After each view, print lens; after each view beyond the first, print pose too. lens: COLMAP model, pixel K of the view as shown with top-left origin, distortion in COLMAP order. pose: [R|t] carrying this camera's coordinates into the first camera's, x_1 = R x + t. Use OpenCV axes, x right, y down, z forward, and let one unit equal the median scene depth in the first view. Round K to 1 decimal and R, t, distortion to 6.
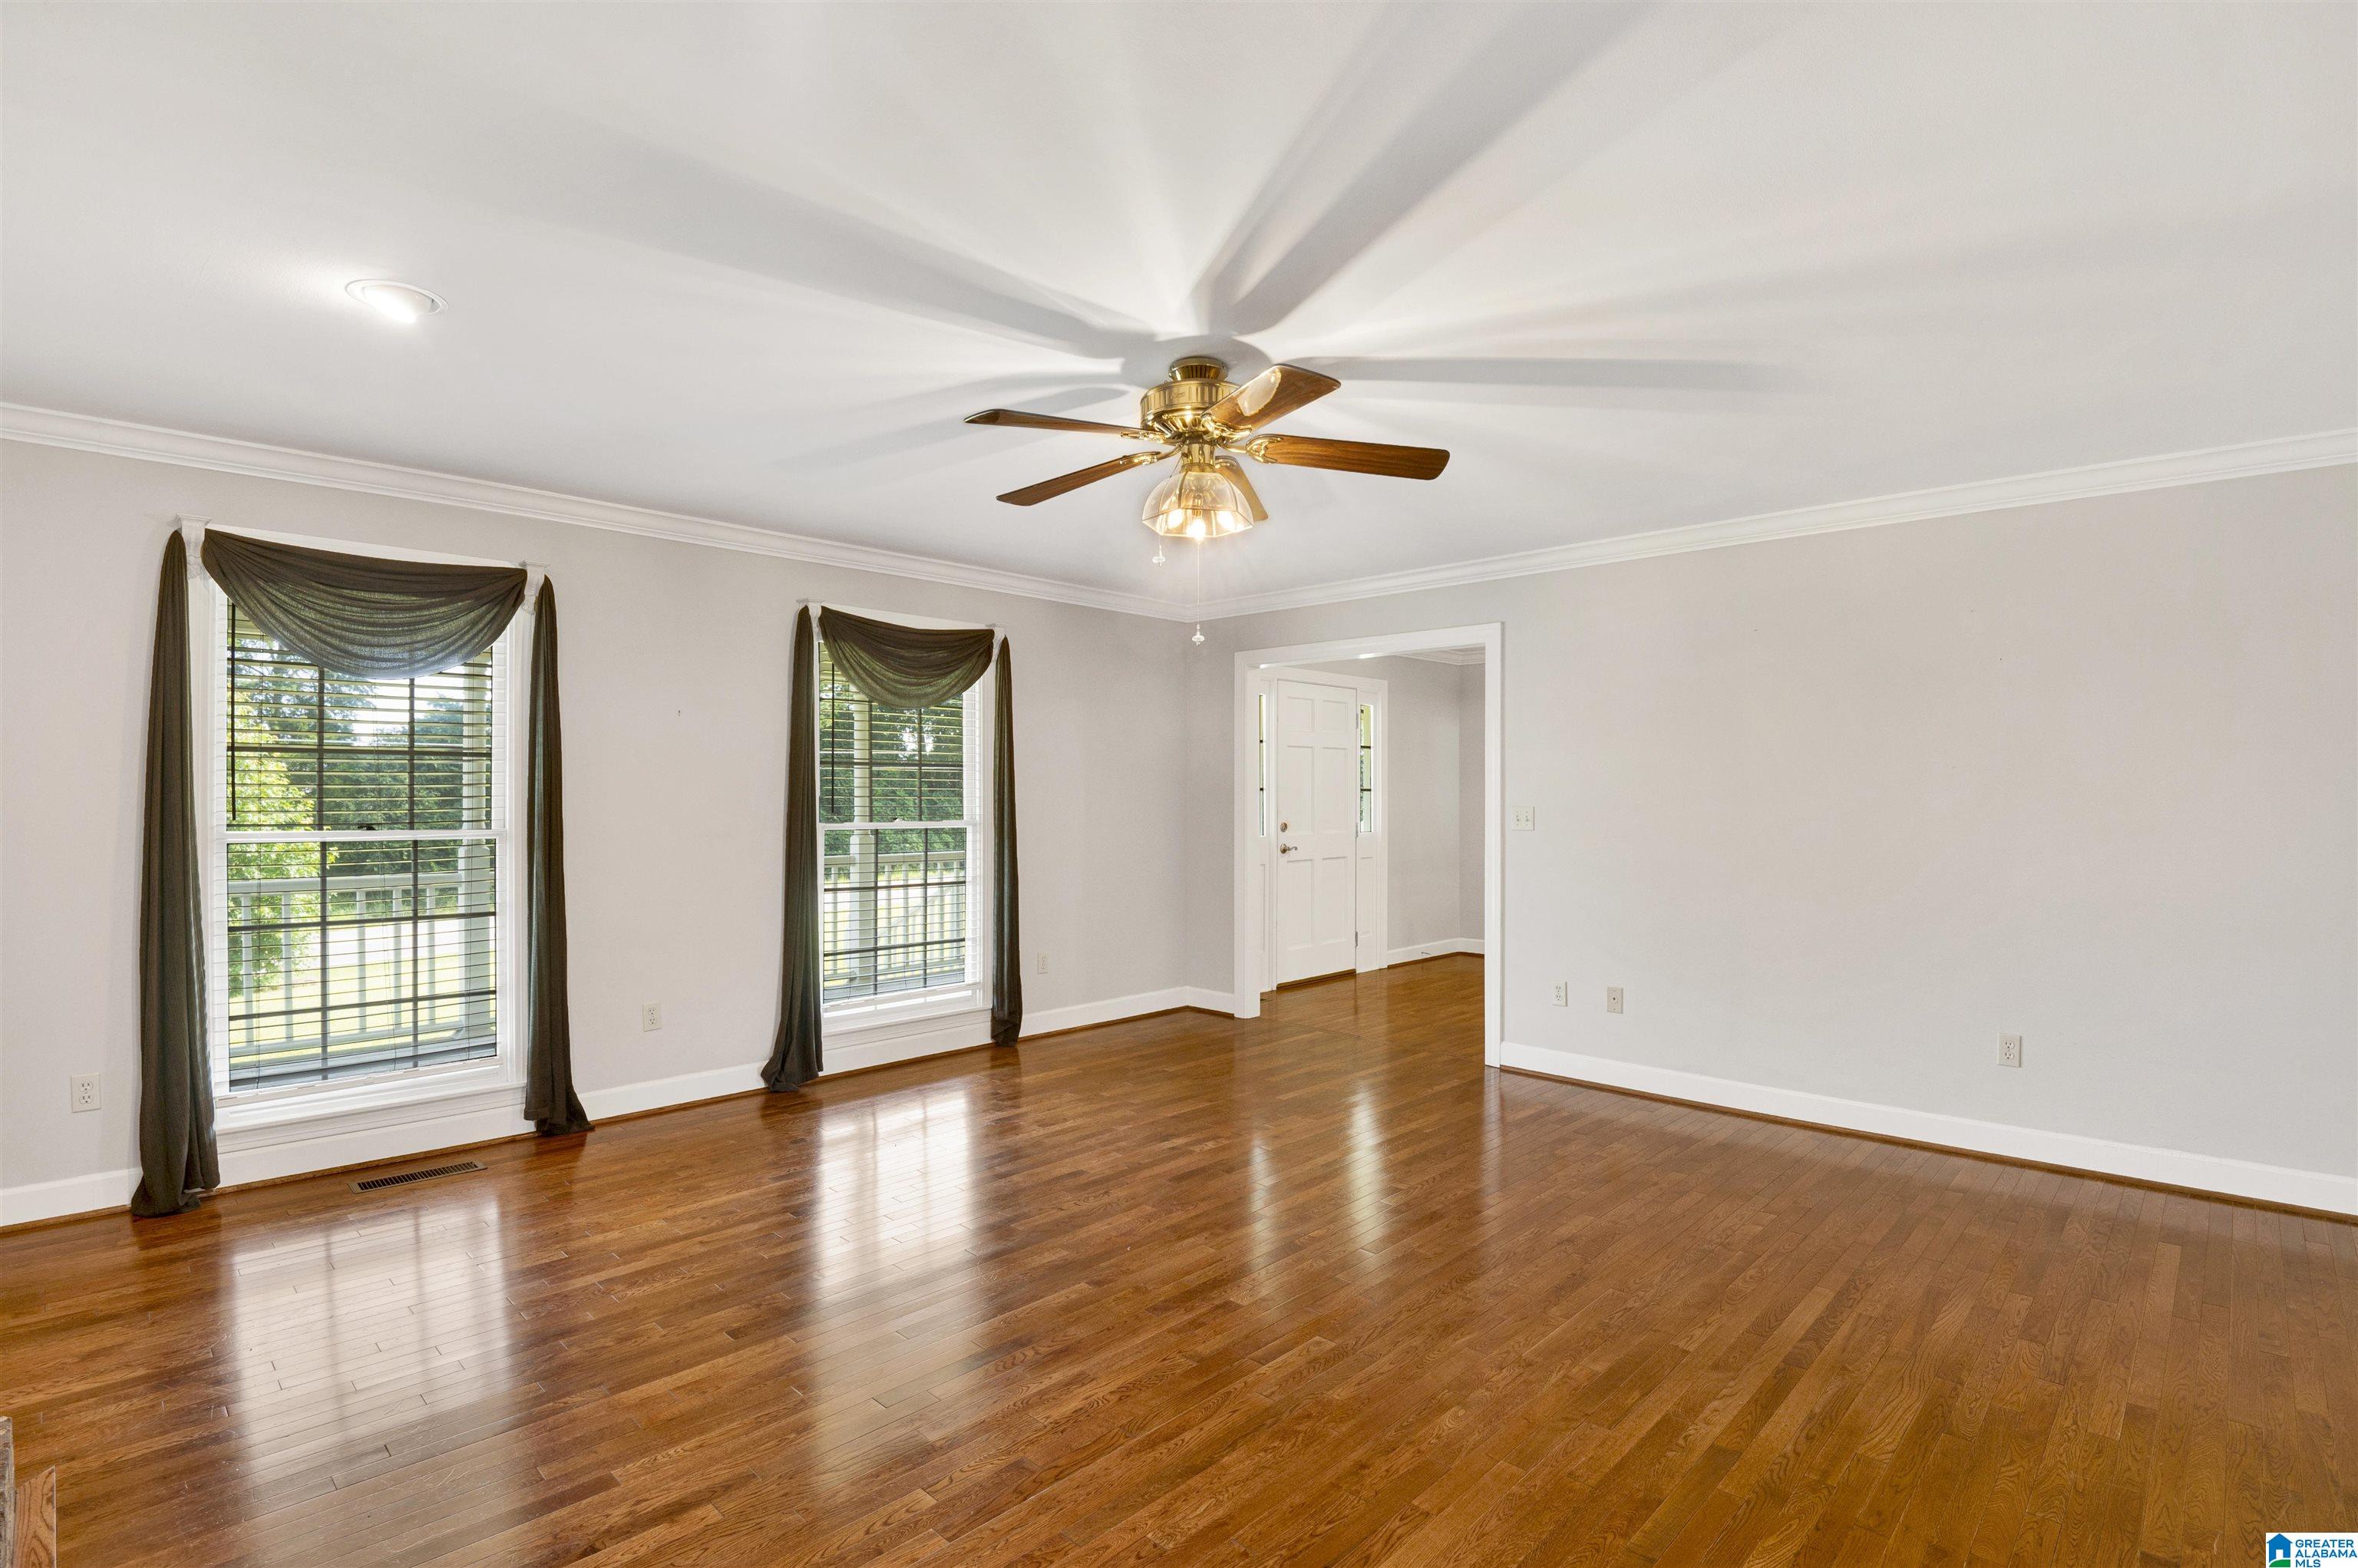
lens RADIAL K [[1144.8, 0, 1183.2], [0, 1144.8, 798.0], [0, 0, 1]] dist [-0.022552, -0.000446]
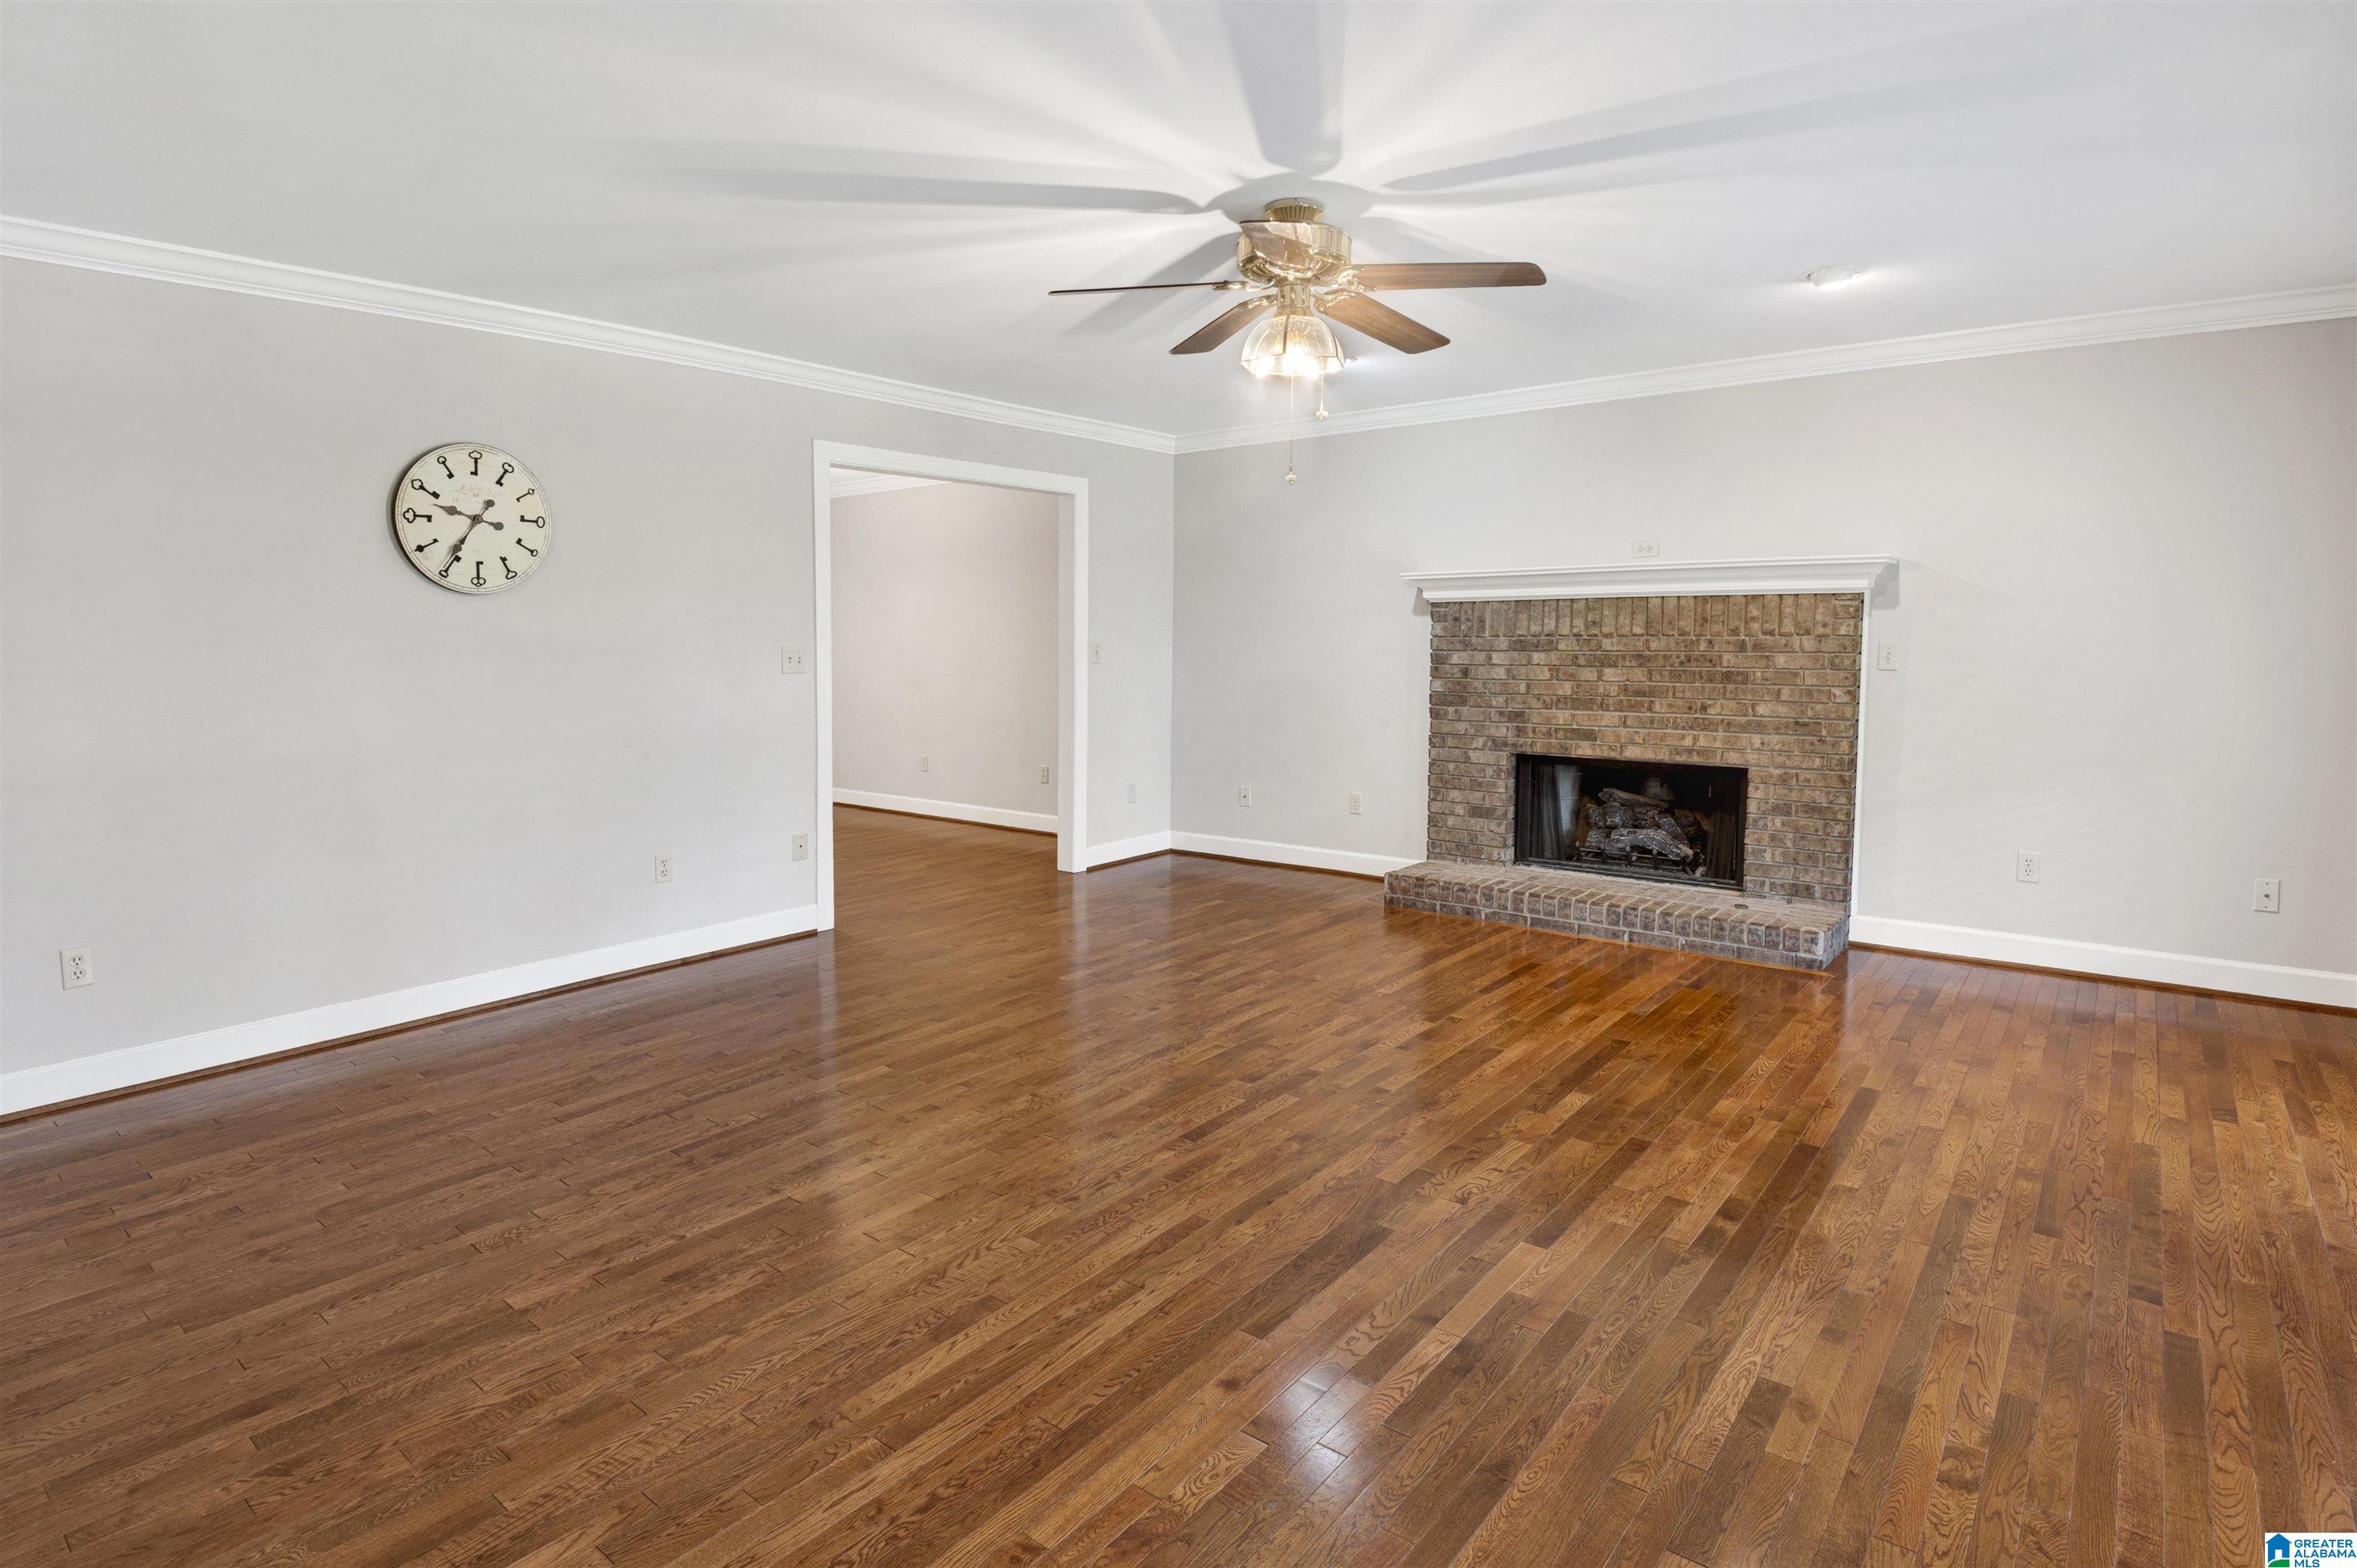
lens RADIAL K [[1204.3, 0, 1166.0], [0, 1204.3, 778.1], [0, 0, 1]] dist [-0.000016, 0.000053]
pose [[-0.997139, 0.009407, -0.075000, 0.204423], [0.000013, 0.992247, 0.124283, -0.000102], [0.075587, 0.123927, -0.989408, 2.071309]]
